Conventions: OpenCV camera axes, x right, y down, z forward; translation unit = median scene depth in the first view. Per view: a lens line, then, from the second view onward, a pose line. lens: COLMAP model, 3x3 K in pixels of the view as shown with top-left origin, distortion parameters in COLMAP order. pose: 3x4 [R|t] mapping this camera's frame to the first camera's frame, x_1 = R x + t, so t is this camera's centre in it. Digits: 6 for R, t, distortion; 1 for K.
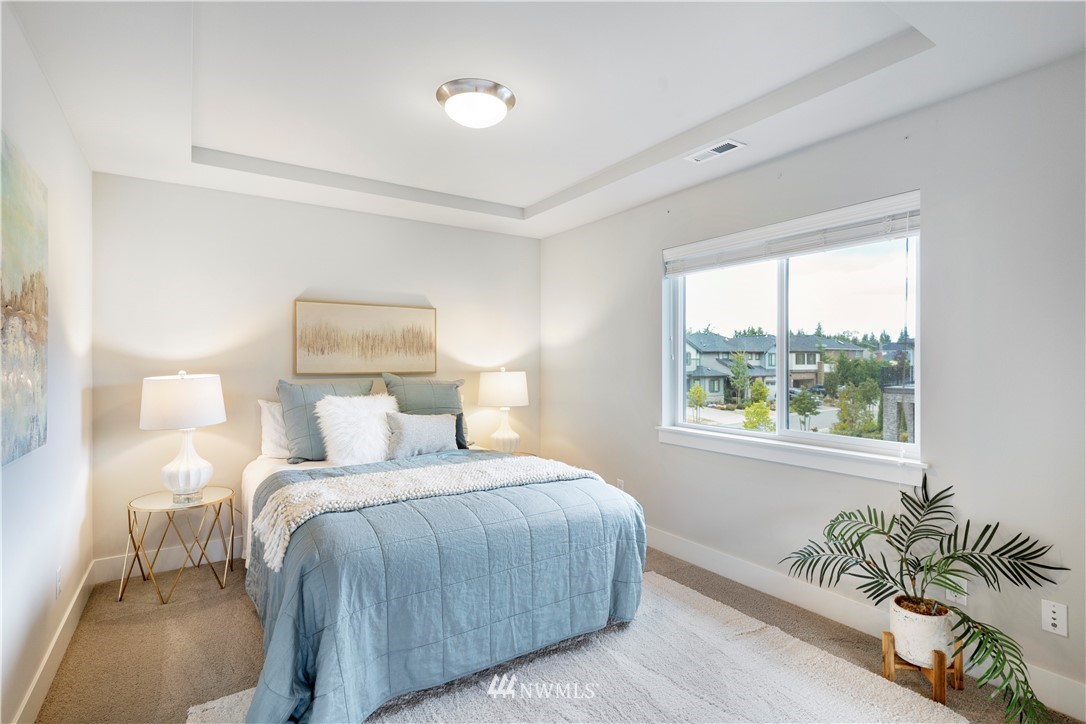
lens RADIAL K [[545.0, 0, 534.9], [0, 545.0, 357.7], [0, 0, 1]] dist [-0.078349, 0.036334]
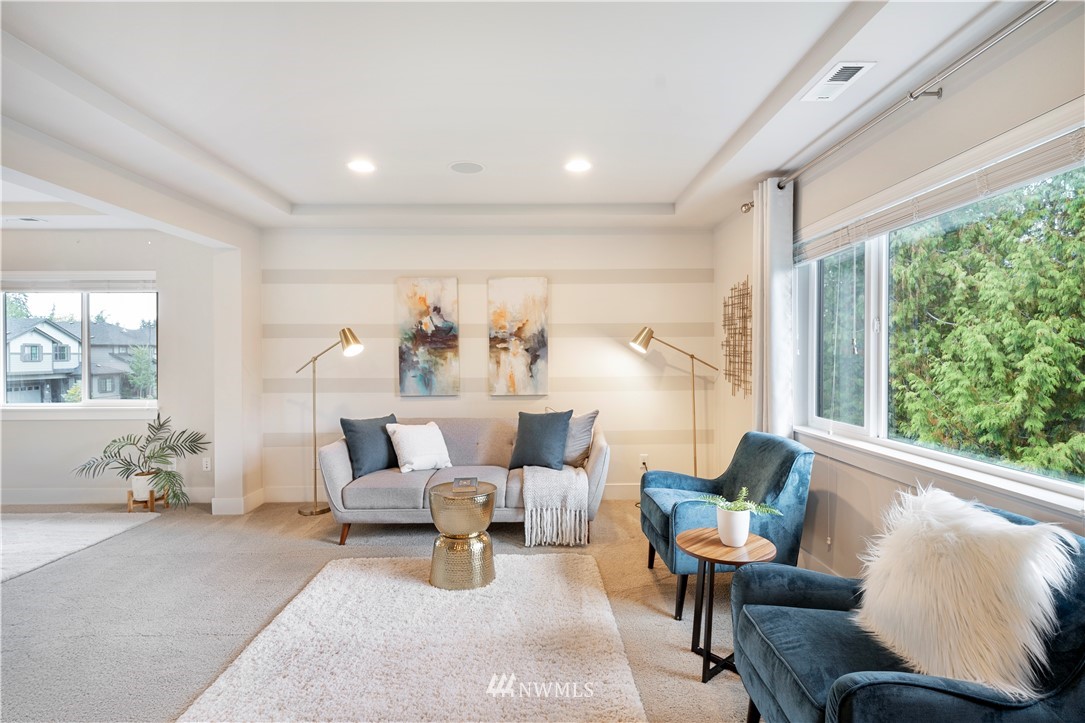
lens RADIAL K [[544.5, 0, 534.4], [0, 544.5, 357.2], [0, 0, 1]] dist [-0.078349, 0.036334]
pose [[0.537646, -0.021385, 0.842899, -0.188657], [0.010738, 0.999771, 0.018515, -0.013585], [-0.843102, -0.000904, 0.537753, -1.318470]]
